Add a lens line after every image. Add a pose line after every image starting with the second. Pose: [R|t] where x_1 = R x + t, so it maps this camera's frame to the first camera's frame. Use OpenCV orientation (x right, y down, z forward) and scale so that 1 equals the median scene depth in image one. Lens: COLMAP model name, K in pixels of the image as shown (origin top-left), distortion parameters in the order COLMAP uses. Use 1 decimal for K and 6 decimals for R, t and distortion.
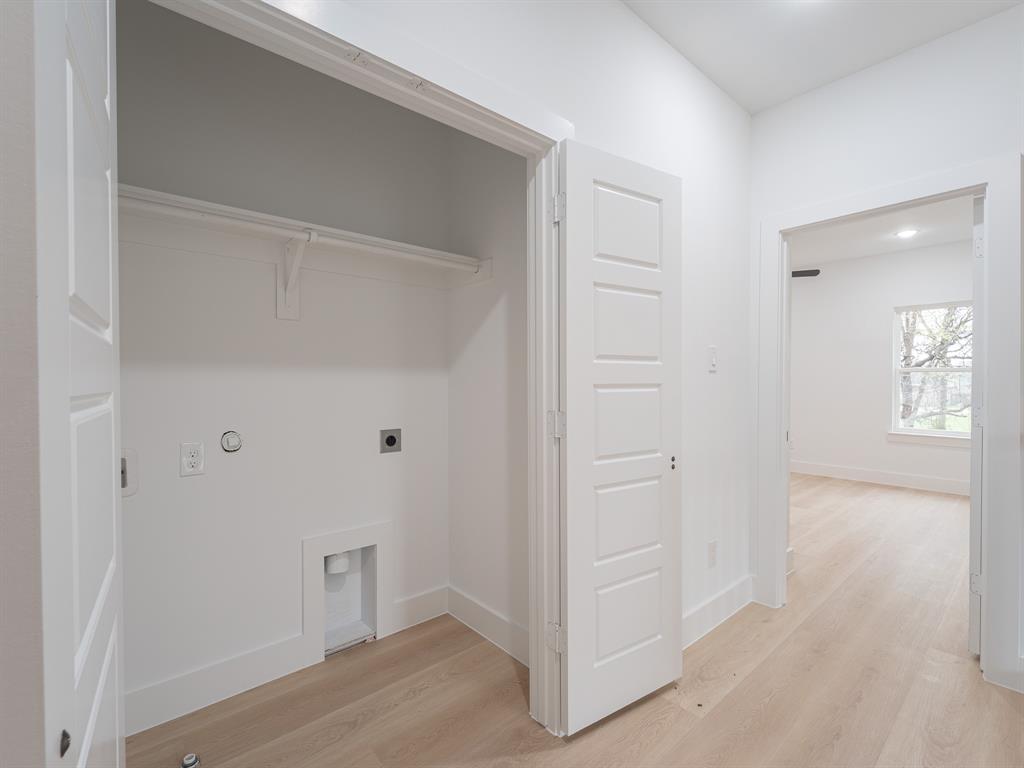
lens RADIAL K [[479.8, 0, 506.2], [0, 479.8, 385.3], [0, 0, 1]] dist [0.004711, 0.000606]
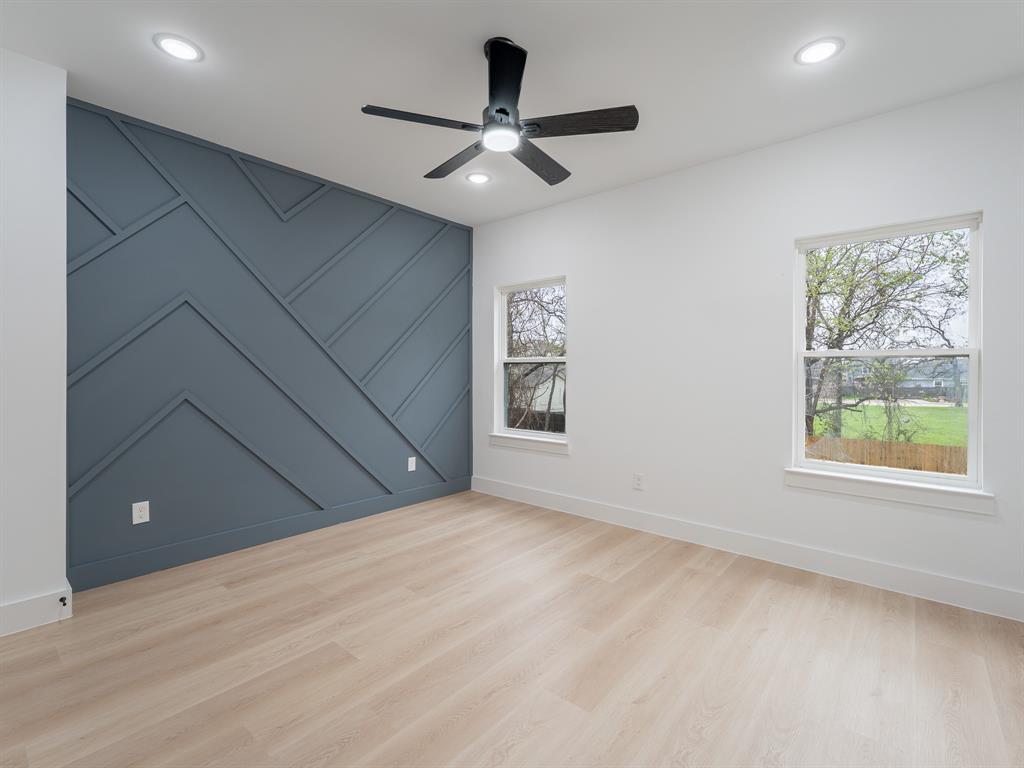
lens RADIAL K [[479.8, 0, 512.9], [0, 479.8, 378.8], [0, 0, 1]] dist [0.004711, 0.000606]
pose [[0.989185, -0.002765, 0.146650, 0.107464], [0.002821, 0.999996, -0.000171, -0.001631], [-0.146649, 0.000583, 0.989188, 0.133429]]
